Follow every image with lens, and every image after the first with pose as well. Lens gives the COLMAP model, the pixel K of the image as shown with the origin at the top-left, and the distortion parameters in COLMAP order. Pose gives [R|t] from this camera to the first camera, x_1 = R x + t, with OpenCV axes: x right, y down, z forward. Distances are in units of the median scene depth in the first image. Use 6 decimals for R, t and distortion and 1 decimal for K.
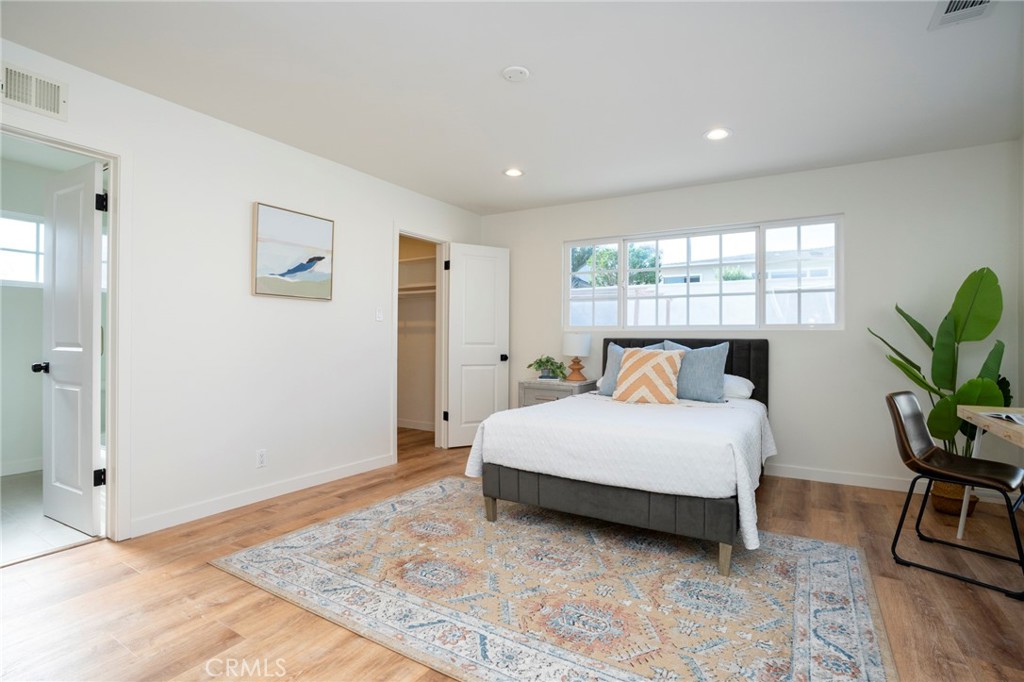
lens RADIAL K [[503.7, 0, 491.0], [0, 503.7, 338.3], [0, 0, 1]] dist [-0.003324, 0.000287]
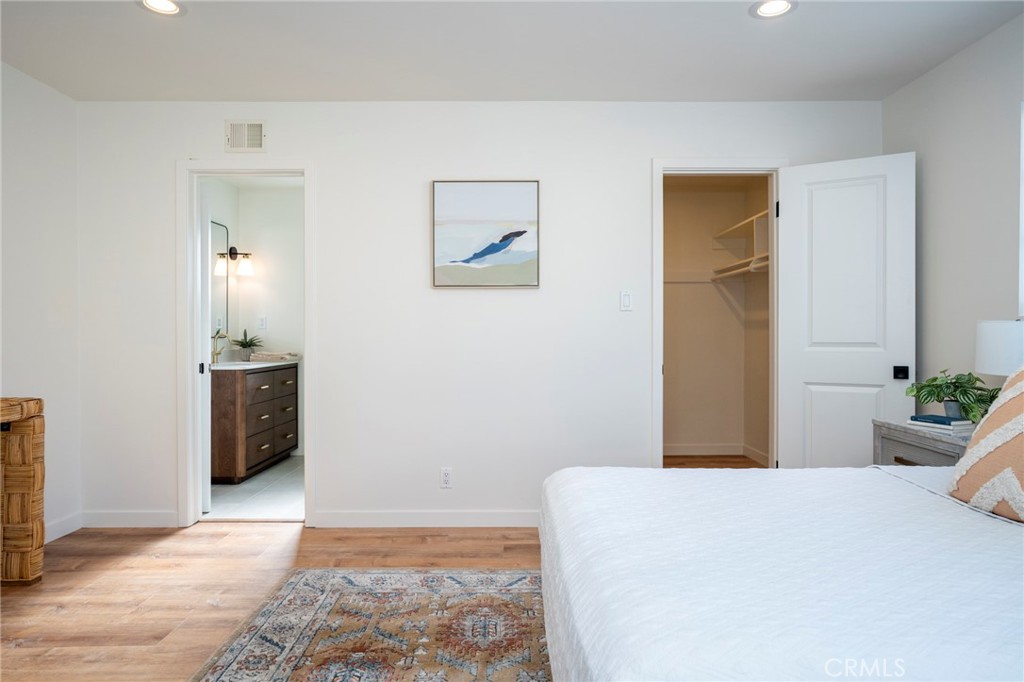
lens RADIAL K [[634.8, 0, 512.0], [0, 634.8, 341.0], [0, 0, 1]] dist [-0.003788, 0.001652]
pose [[0.544192, -0.004033, -0.838951, 0.525901], [0.006915, 0.999976, -0.000322, 0.006913], [0.838932, -0.005627, 0.544207, 0.518778]]
